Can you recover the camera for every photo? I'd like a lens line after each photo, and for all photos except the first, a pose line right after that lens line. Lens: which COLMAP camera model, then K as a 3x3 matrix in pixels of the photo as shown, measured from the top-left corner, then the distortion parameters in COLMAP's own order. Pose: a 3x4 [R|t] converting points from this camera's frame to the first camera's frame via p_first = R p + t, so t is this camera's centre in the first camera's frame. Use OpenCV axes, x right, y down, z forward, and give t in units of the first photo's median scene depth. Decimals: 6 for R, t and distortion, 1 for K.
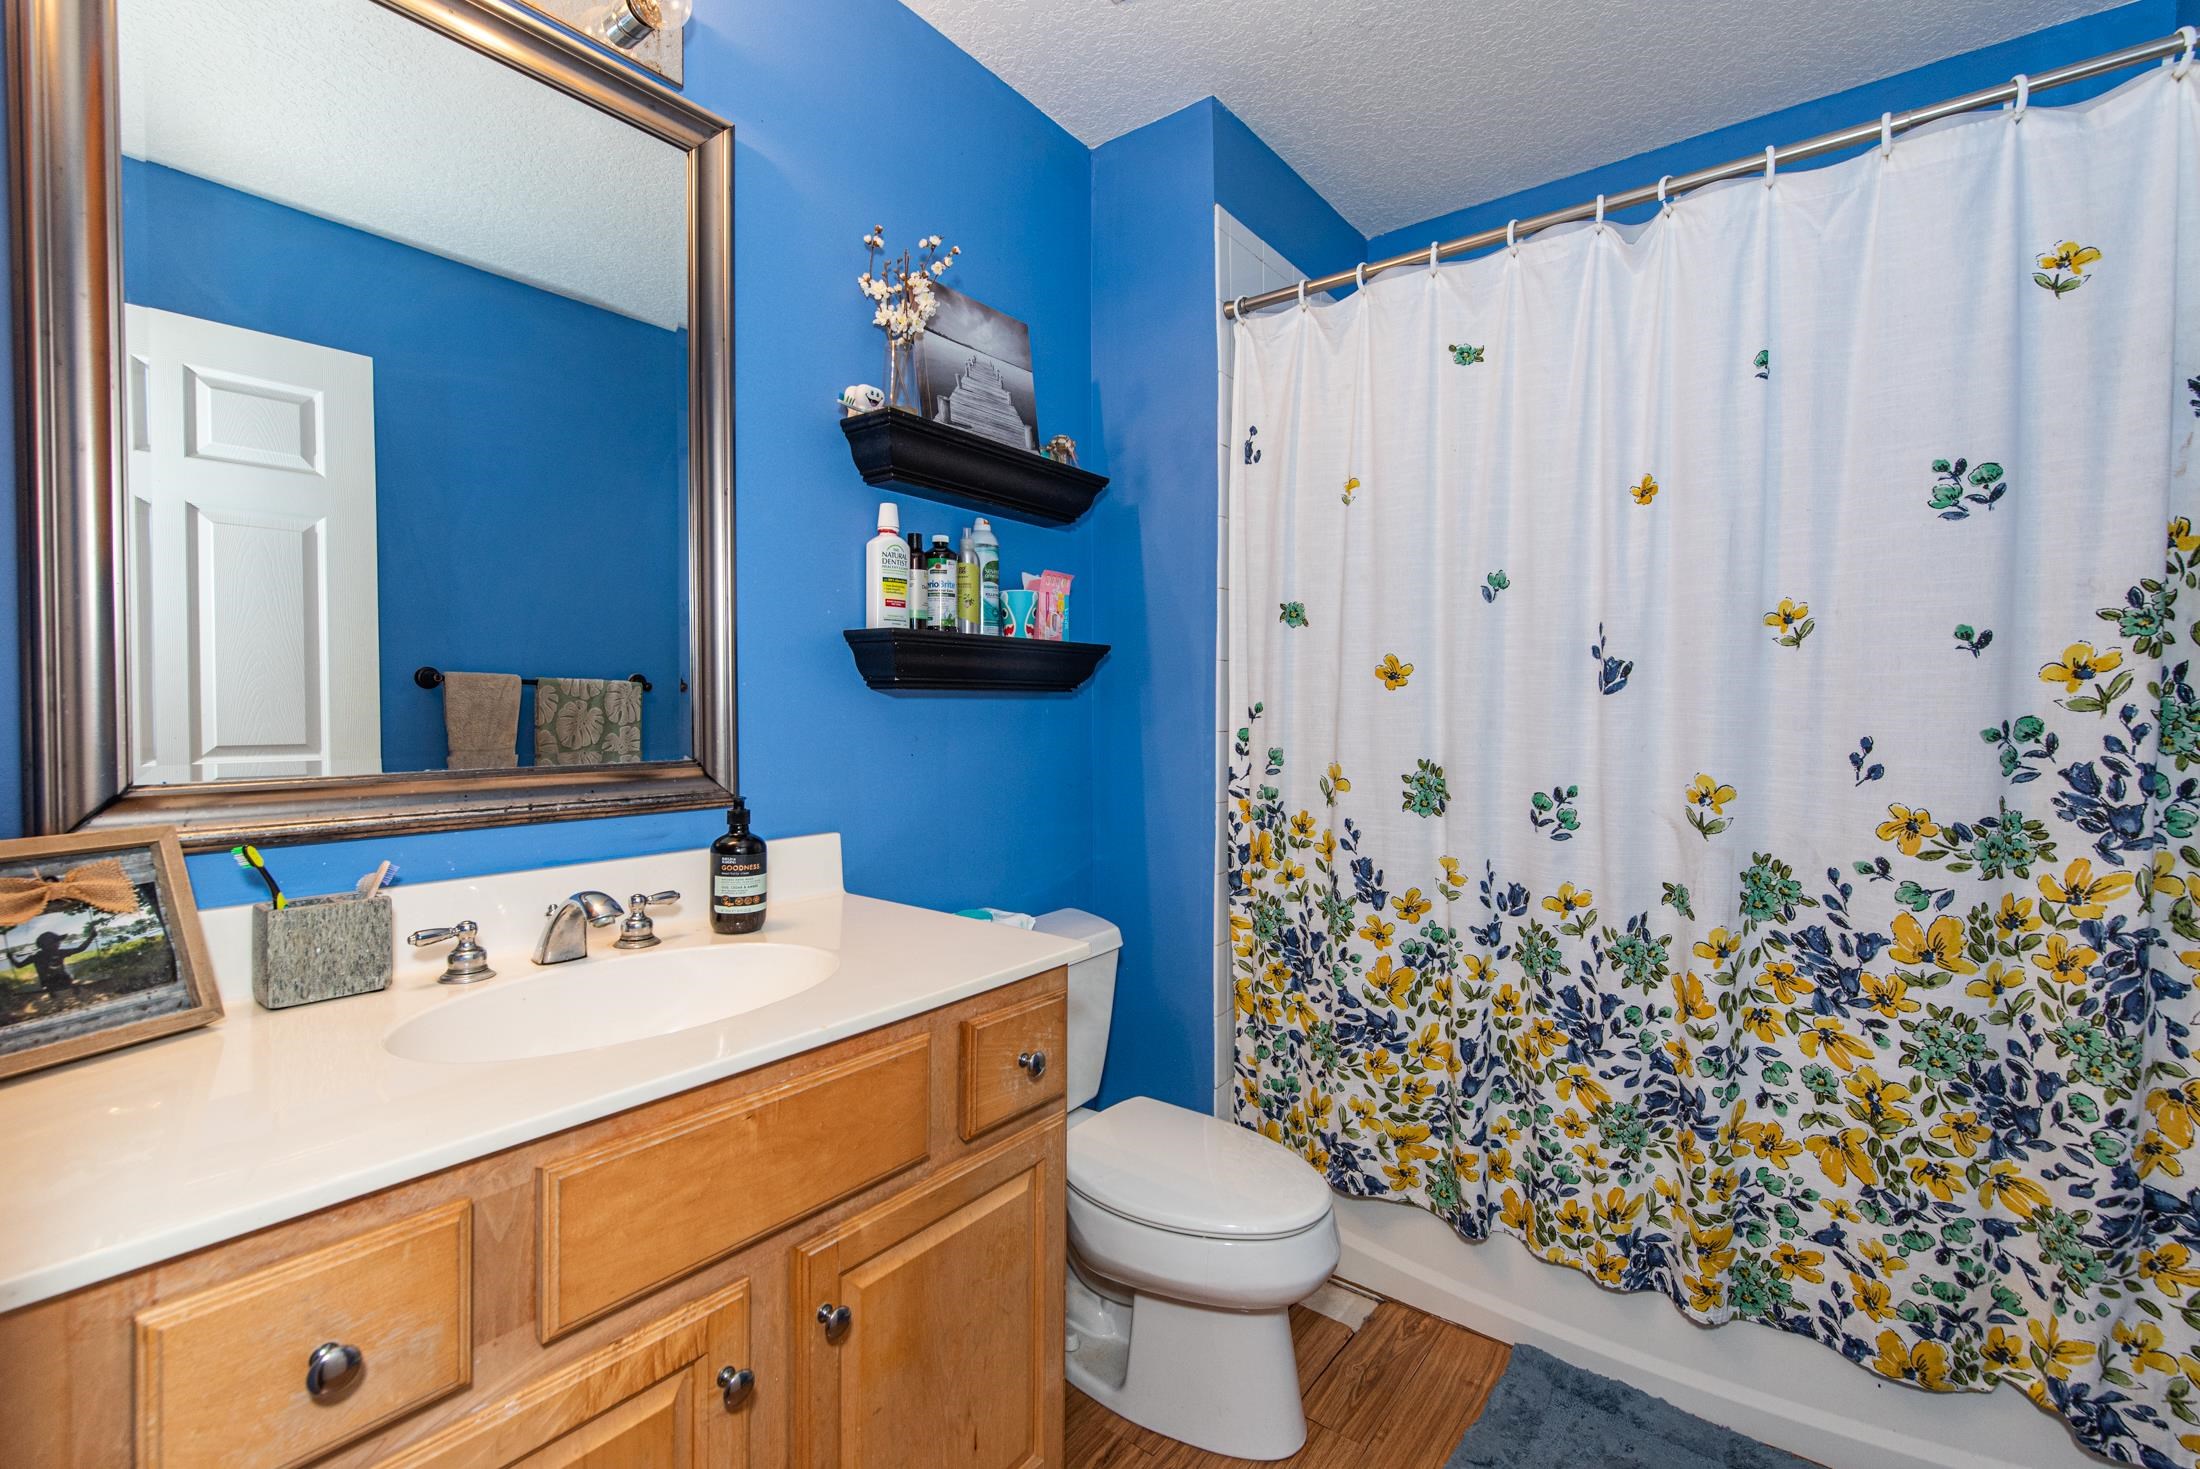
lens RADIAL K [[962.7, 0, 1101.8], [0, 962.7, 723.4], [0, 0, 1]] dist [0.002516, -0.000637]
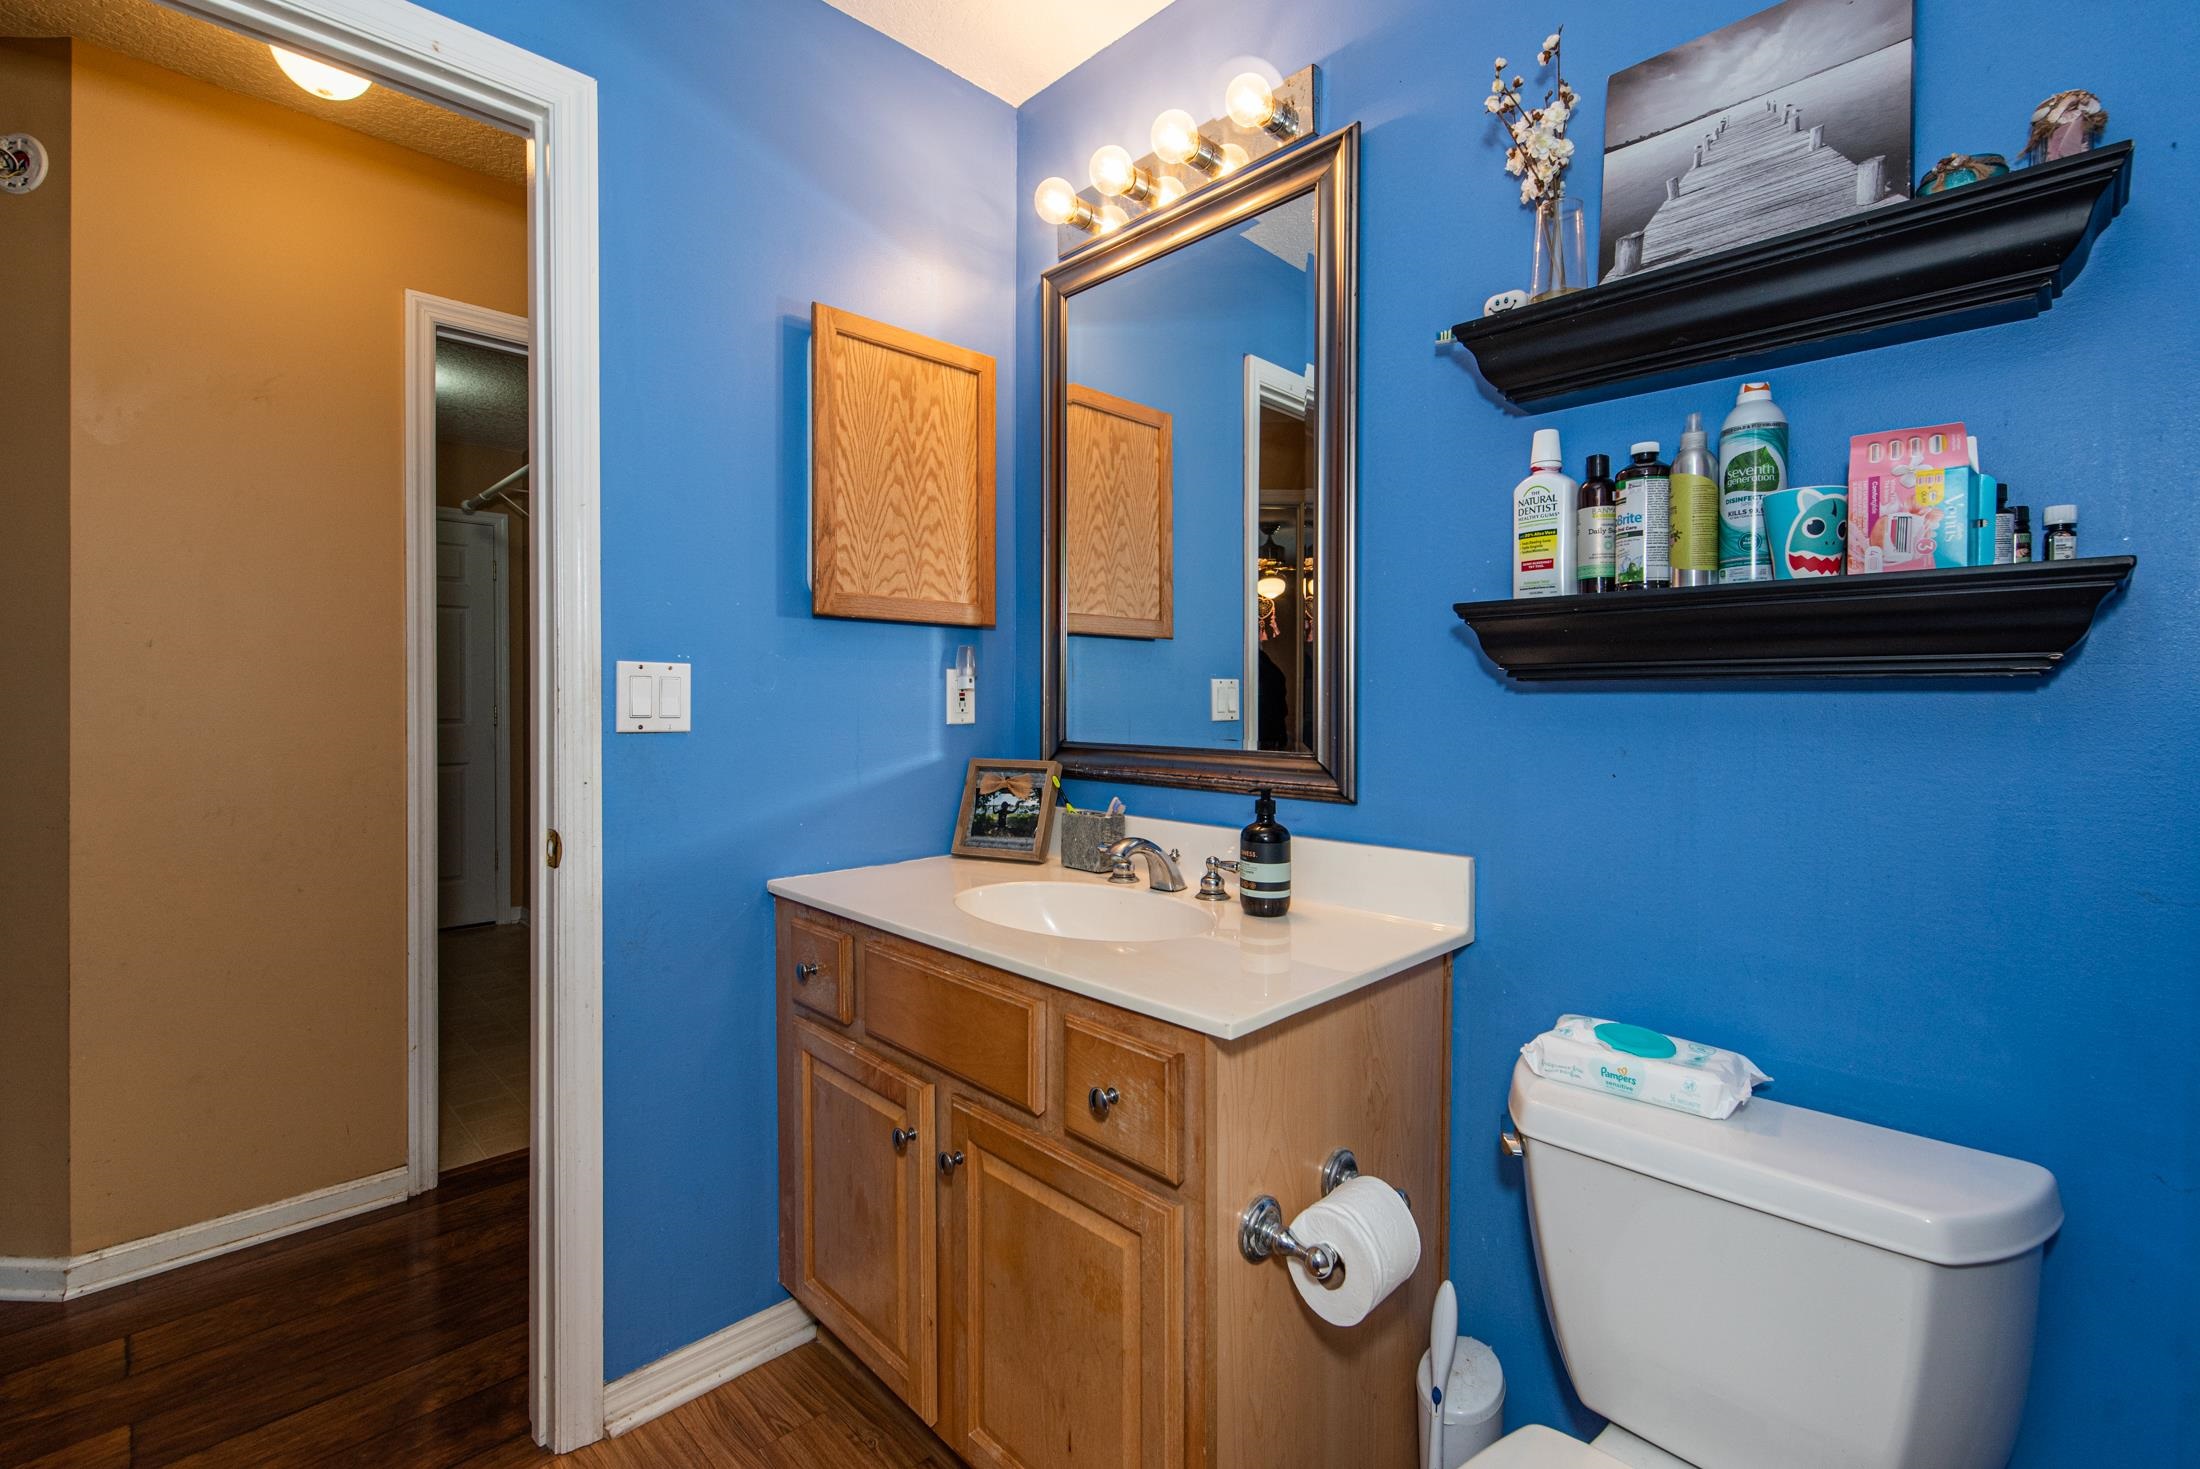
lens RADIAL K [[962.7, 0, 1101.4], [0, 962.7, 717.9], [0, 0, 1]] dist [0.002516, -0.000637]
pose [[-0.137276, 0.009594, -0.990486, 0.568313], [-0.027120, 0.999542, 0.013440, -0.008419], [0.990161, 0.028707, -0.136953, 0.778255]]
